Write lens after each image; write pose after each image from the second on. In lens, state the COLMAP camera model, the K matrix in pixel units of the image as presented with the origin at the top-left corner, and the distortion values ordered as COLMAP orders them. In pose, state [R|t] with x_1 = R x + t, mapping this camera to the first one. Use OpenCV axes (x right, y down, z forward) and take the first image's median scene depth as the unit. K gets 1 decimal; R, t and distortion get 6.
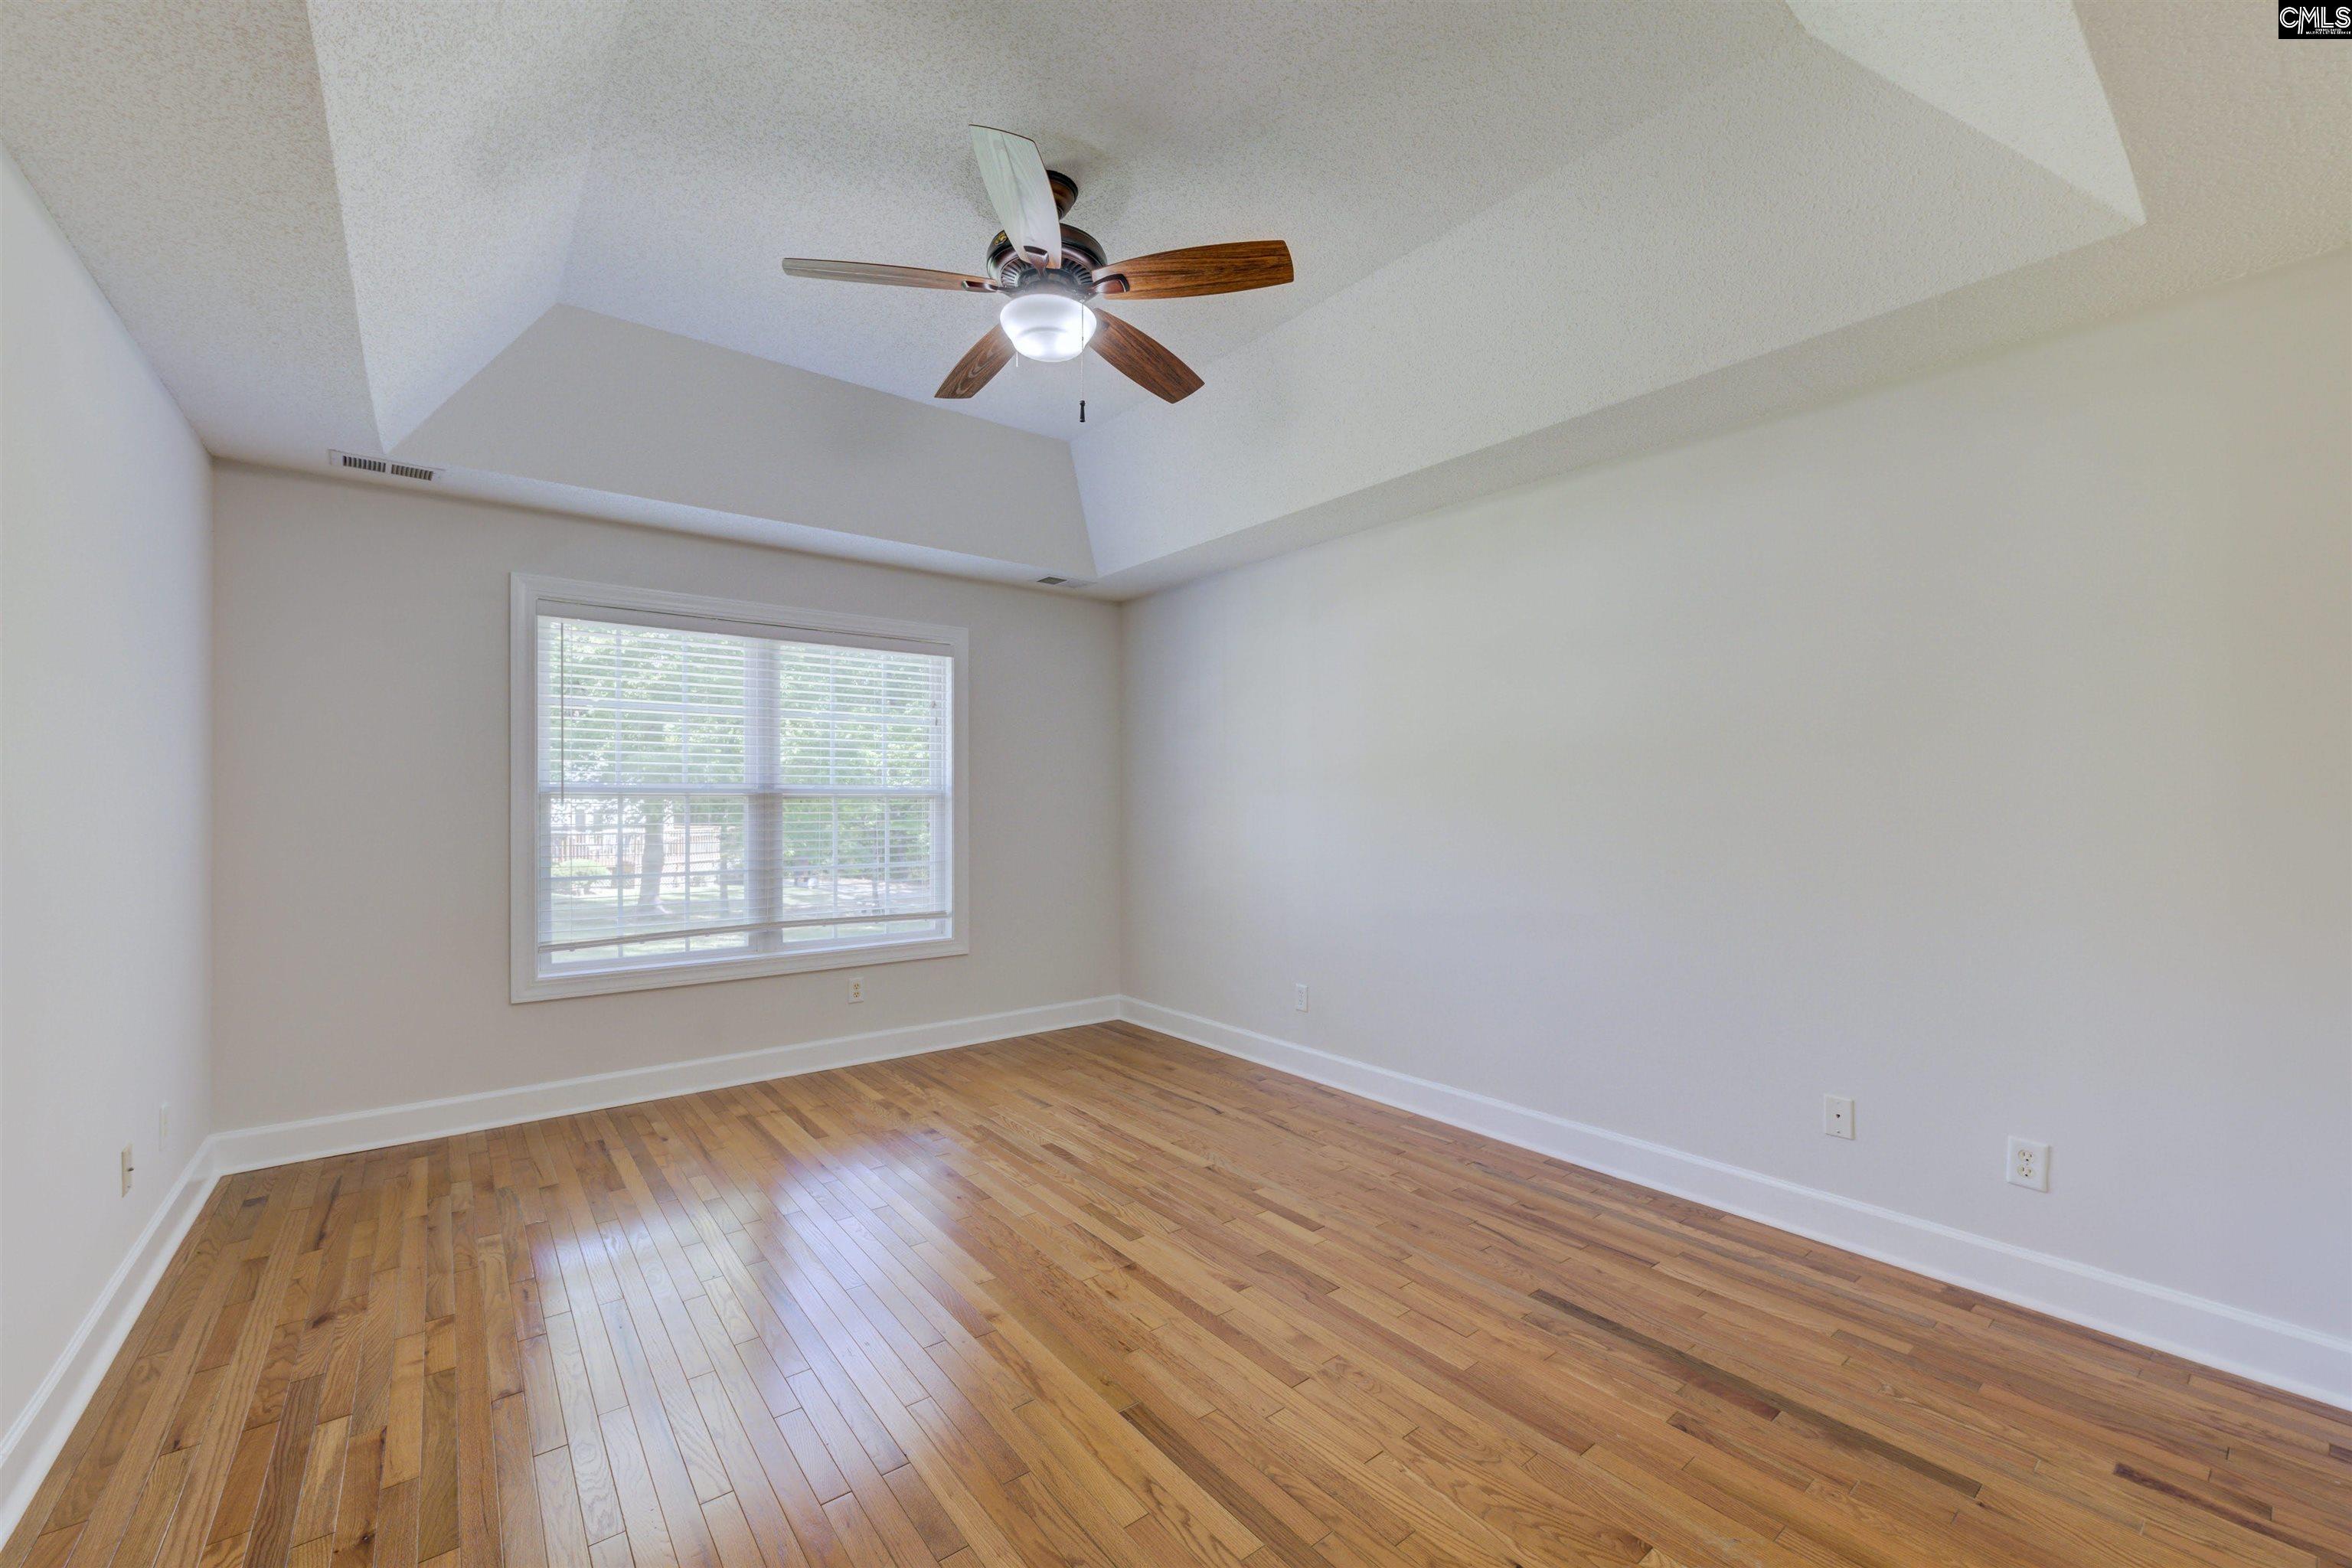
lens RADIAL K [[930.3, 0, 1180.0], [0, 930.3, 793.9], [0, 0, 1]] dist [0.001086, 0.000142]
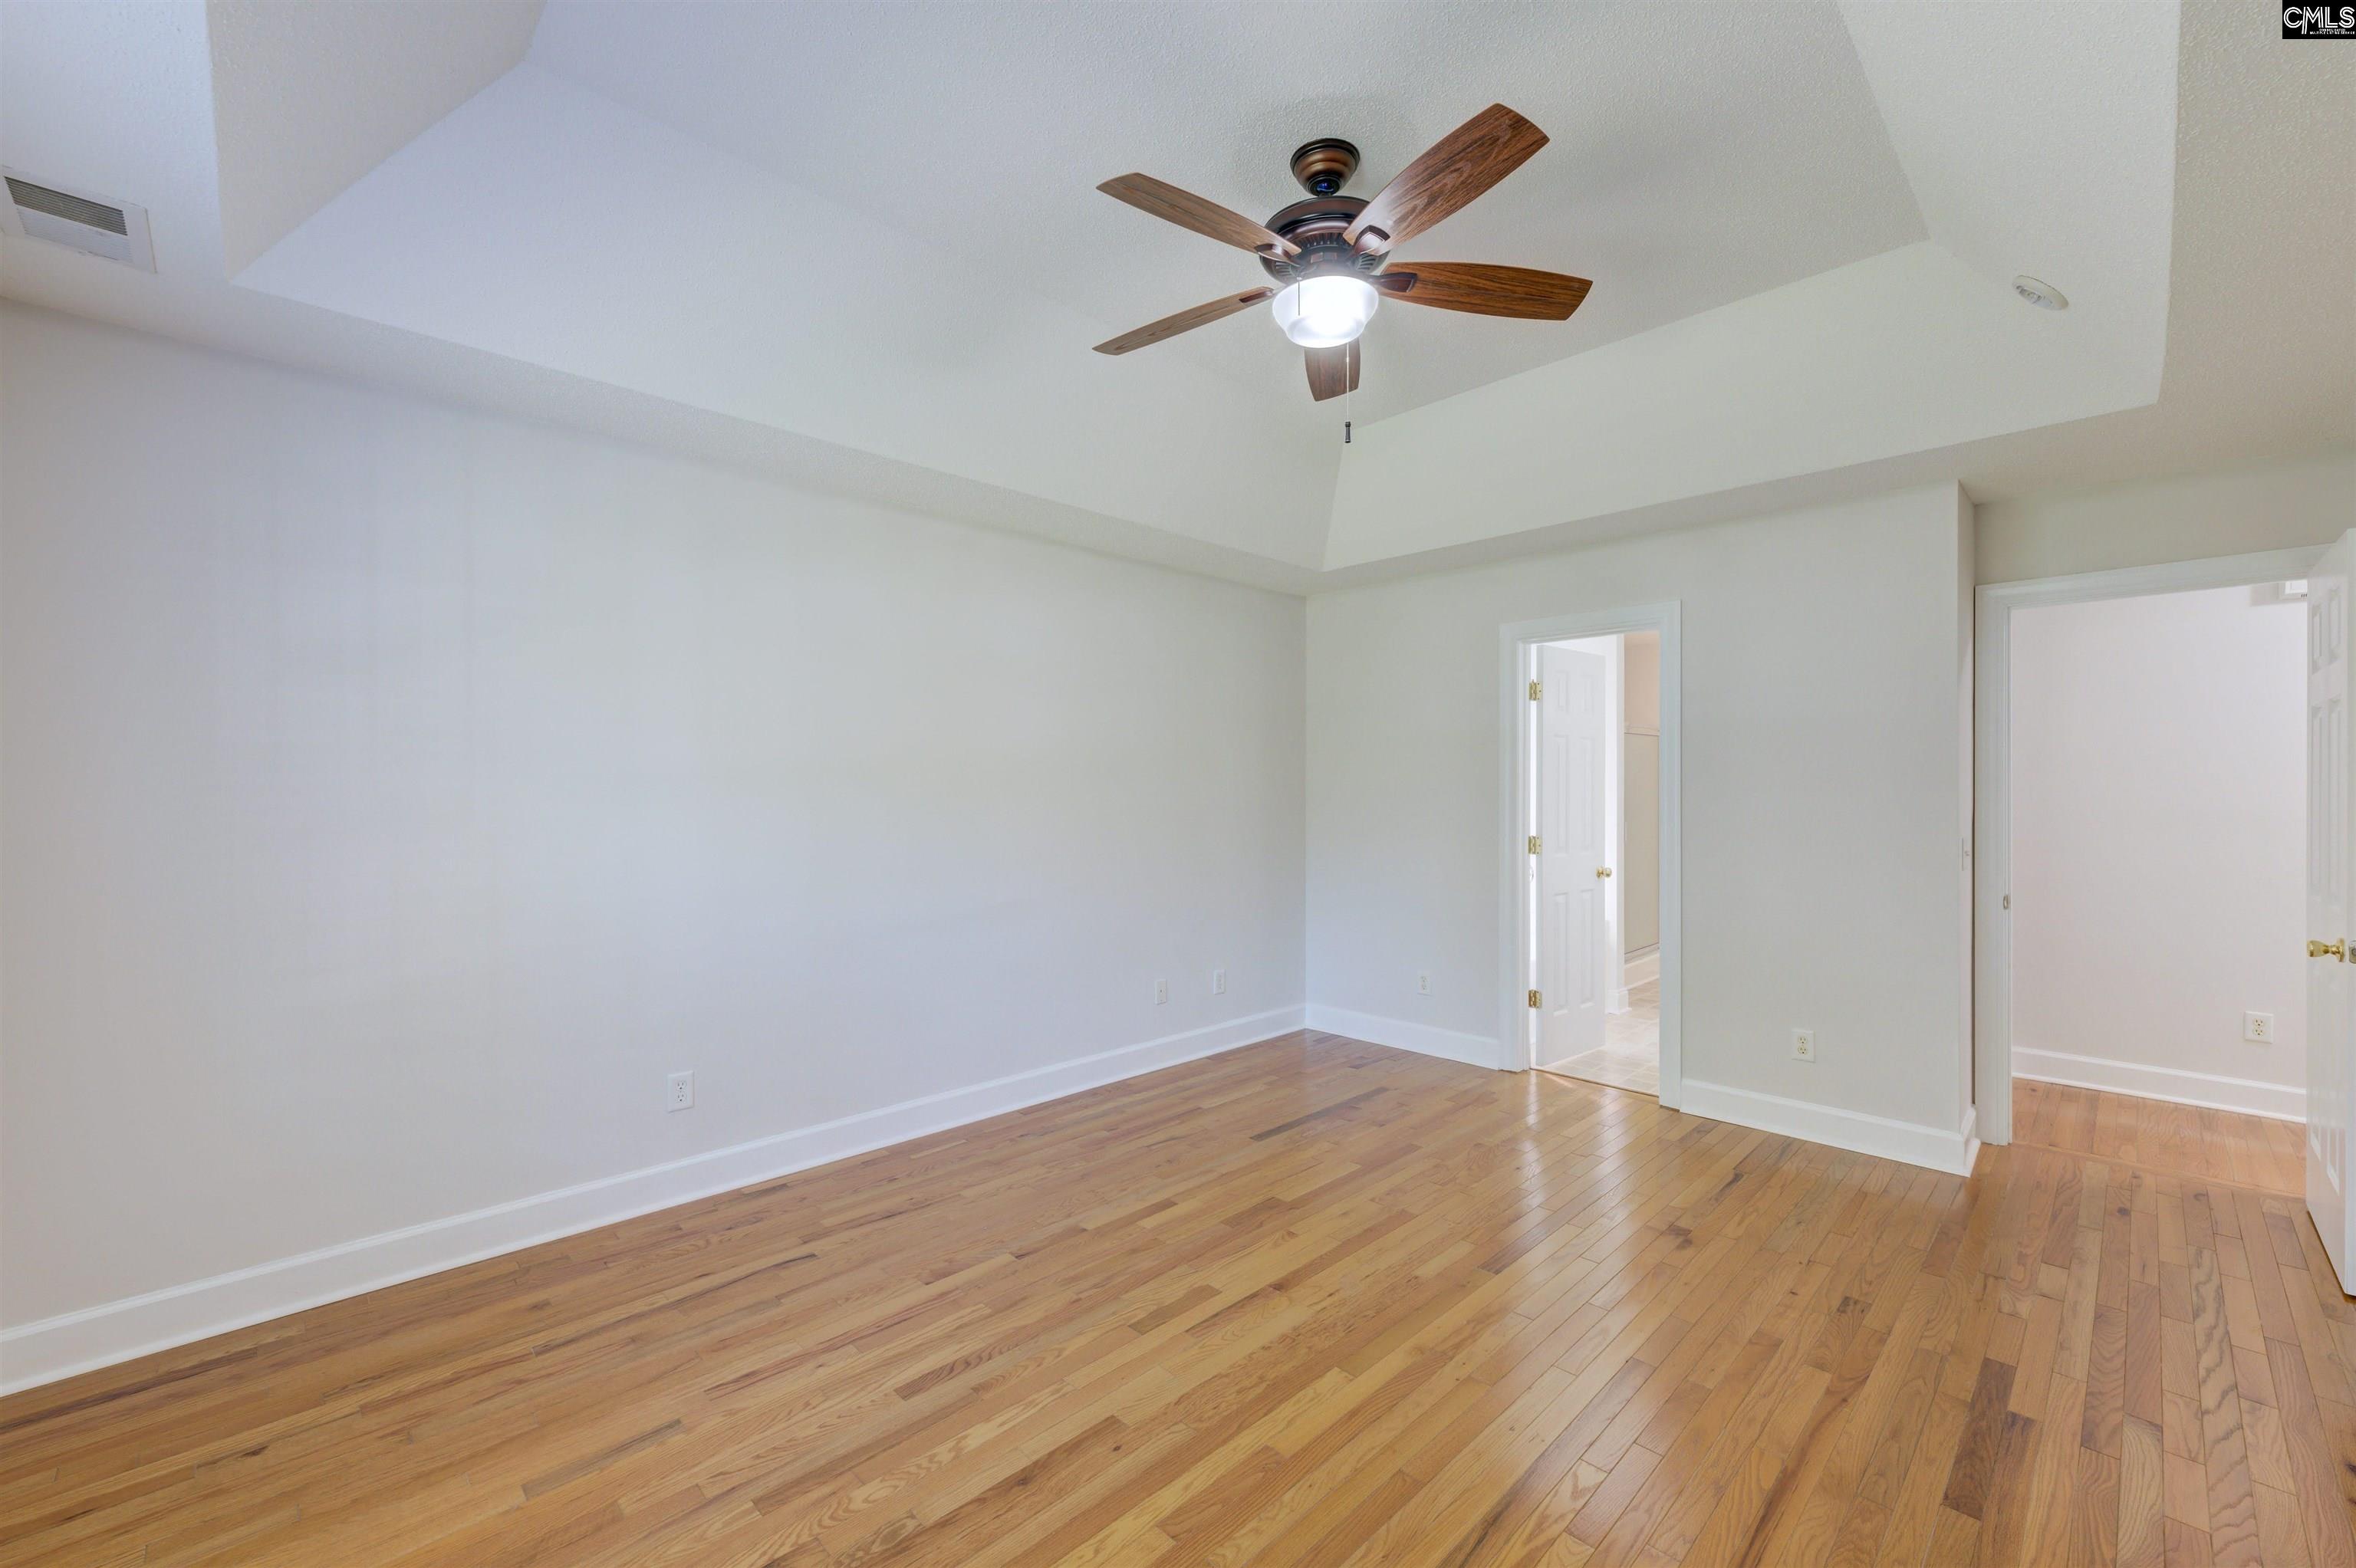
lens RADIAL K [[931.8, 0, 1183.7], [0, 931.8, 788.3], [0, 0, 1]] dist [0.001086, 0.000142]
pose [[-0.093543, 0.002870, 0.995611, -0.846999], [-0.009475, 0.999948, -0.003773, -0.005972], [-0.995570, -0.009786, -0.093511, 0.998263]]
